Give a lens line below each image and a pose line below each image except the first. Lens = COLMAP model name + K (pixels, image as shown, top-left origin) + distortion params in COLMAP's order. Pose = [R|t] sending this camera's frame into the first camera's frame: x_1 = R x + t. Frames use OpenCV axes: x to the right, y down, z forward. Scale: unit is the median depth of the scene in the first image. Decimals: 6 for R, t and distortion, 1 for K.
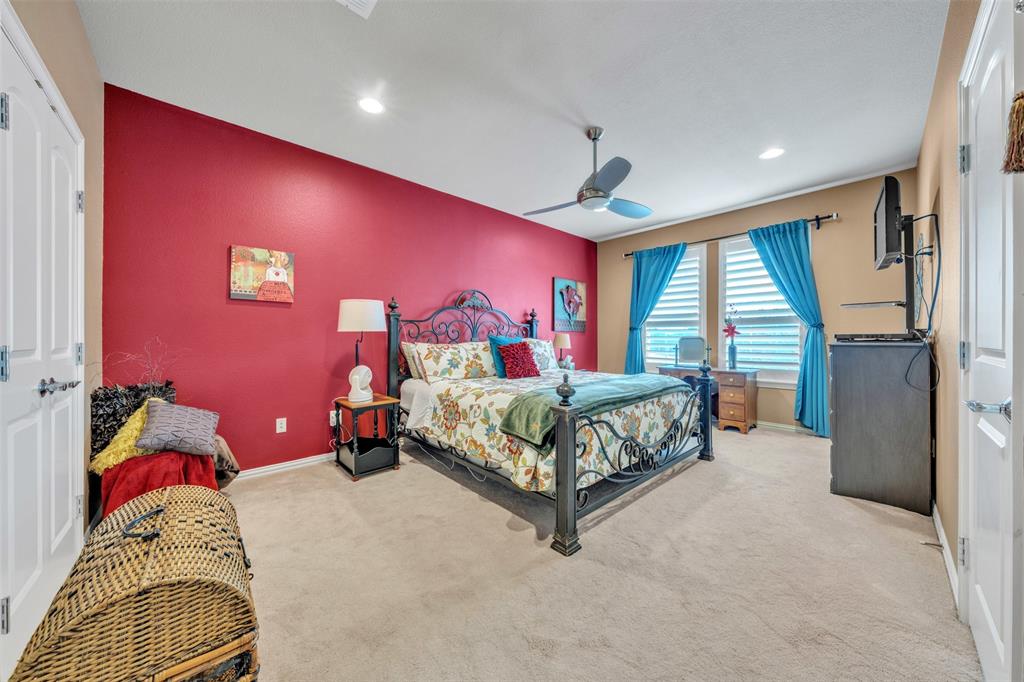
lens RADIAL K [[343.9, 0, 512.0], [0, 343.9, 341.0], [0, 0, 1]] dist [0.000123, 0.000001]
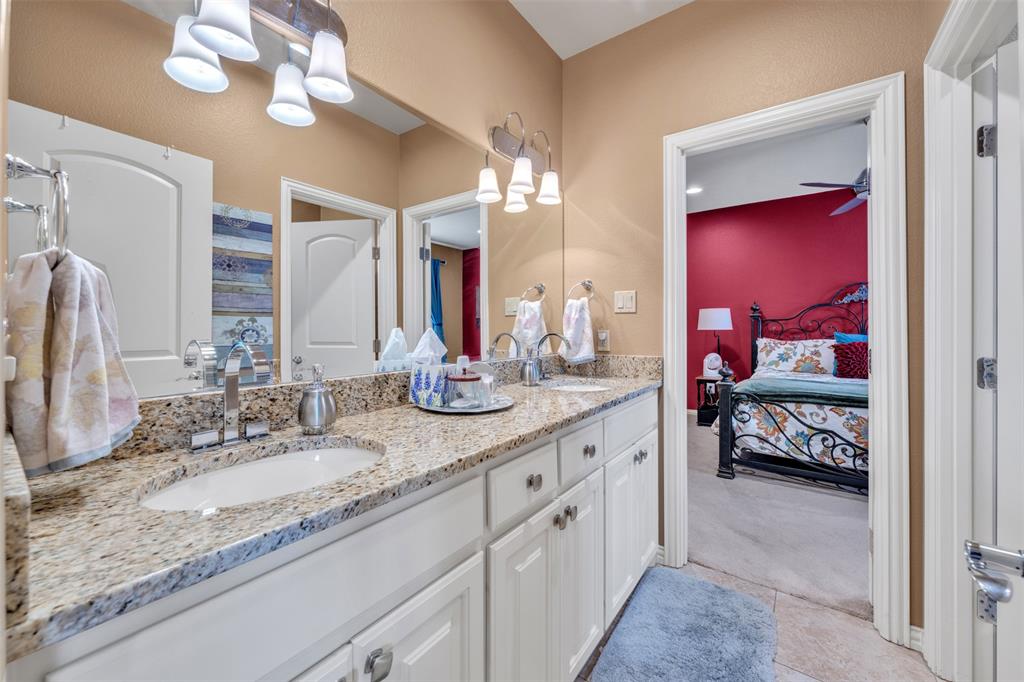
lens RADIAL K [[343.9, 0, 512.0], [0, 343.9, 341.0], [0, 0, 1]] dist [0.000123, 0.000001]
pose [[0.171710, 0.026846, -0.984782, 0.836500], [-0.003538, 0.999639, 0.026634, -0.018041], [0.985141, -0.001089, 0.171743, -0.107098]]
